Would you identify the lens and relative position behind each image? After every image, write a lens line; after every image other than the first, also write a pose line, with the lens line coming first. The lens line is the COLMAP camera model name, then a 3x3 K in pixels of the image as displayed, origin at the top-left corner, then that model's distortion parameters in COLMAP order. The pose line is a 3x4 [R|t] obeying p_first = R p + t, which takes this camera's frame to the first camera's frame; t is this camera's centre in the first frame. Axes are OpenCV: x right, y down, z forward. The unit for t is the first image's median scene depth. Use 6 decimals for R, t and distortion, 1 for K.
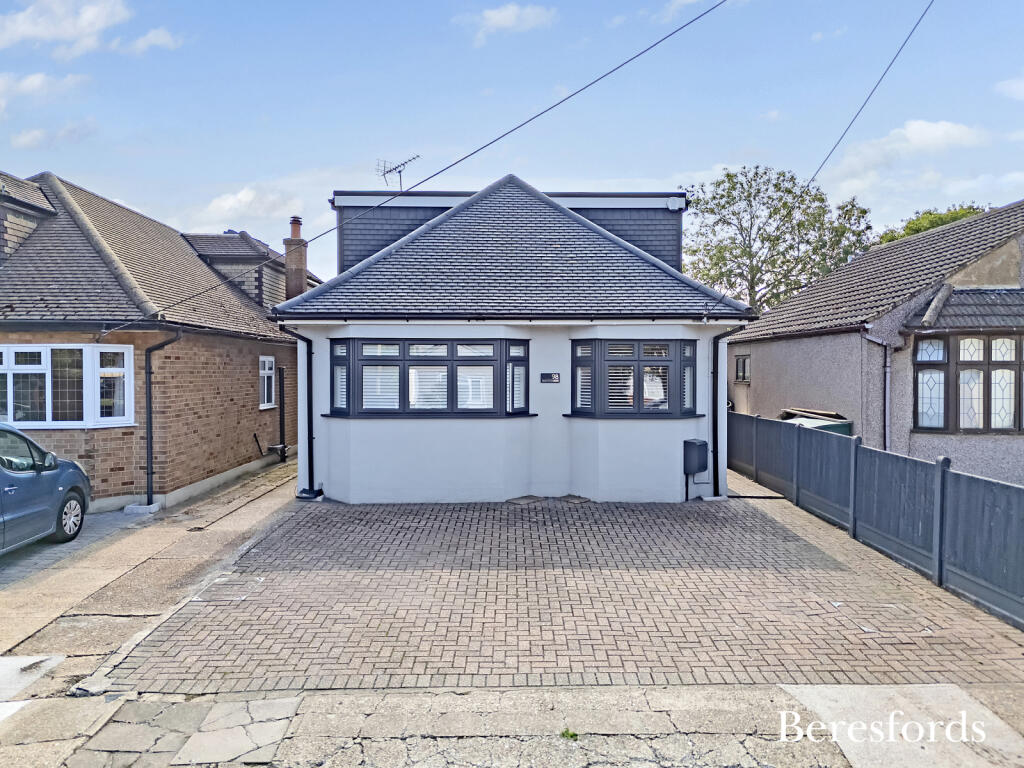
lens RADIAL K [[752.4, 0, 515.0], [0, 752.4, 378.1], [0, 0, 1]] dist [0.079160, -0.075670]
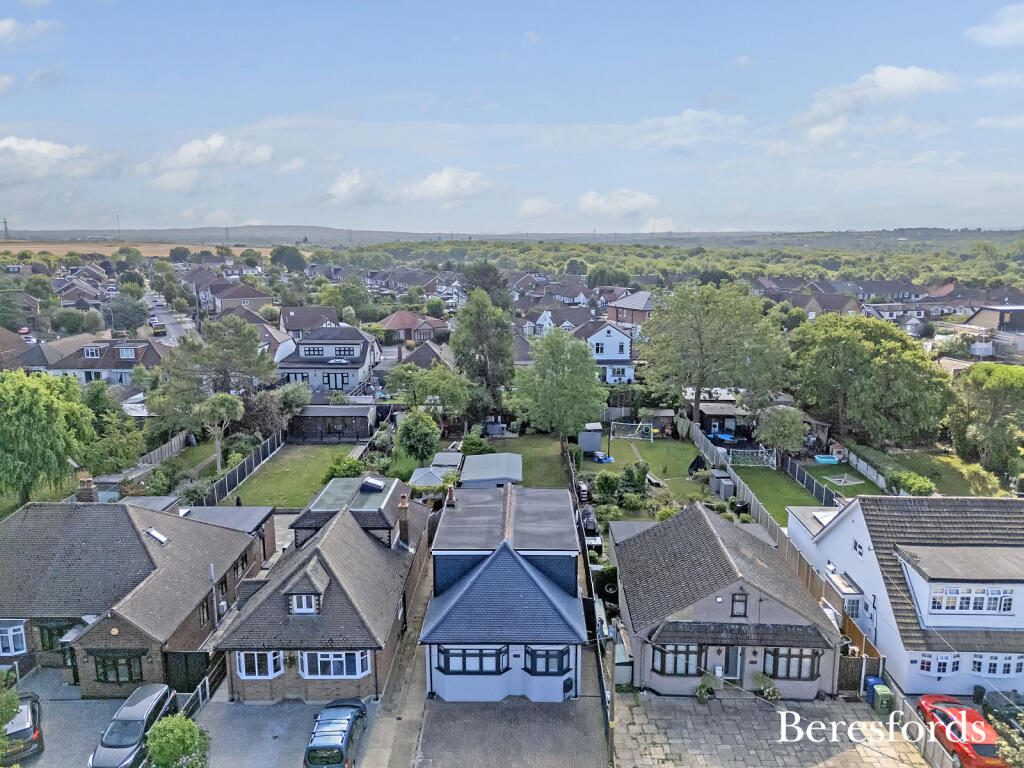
lens RADIAL K [[746.0, 0, 516.9], [0, 746.0, 387.1], [0, 0, 1]] dist [0.075984, -0.072398]
pose [[0.999380, 0.009164, -0.033986, 0.137570], [-0.002812, 0.983217, 0.182420, -1.523578], [0.035087, -0.182211, 0.982633, -1.584070]]
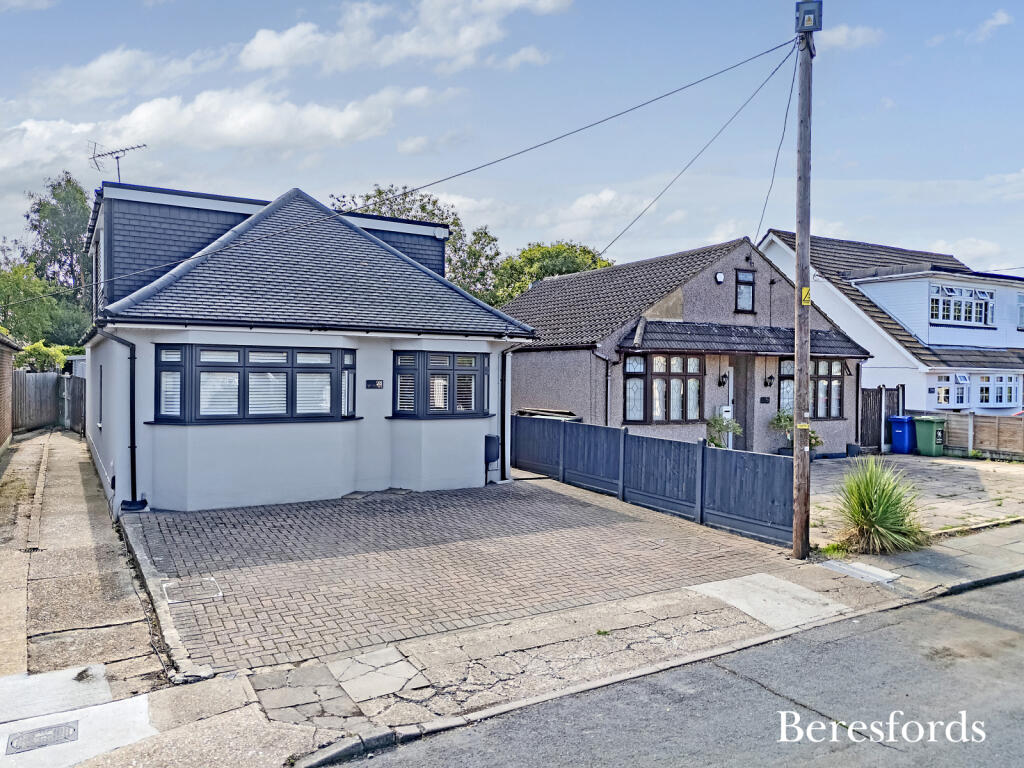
lens RADIAL K [[746.0, 0, 516.9], [0, 746.0, 387.1], [0, 0, 1]] dist [0.075984, -0.072398]
pose [[0.872319, -0.000725, 0.488937, -0.321707], [-0.003440, 0.999965, 0.007619, -0.005299], [-0.488926, -0.008328, 0.872286, -0.071432]]
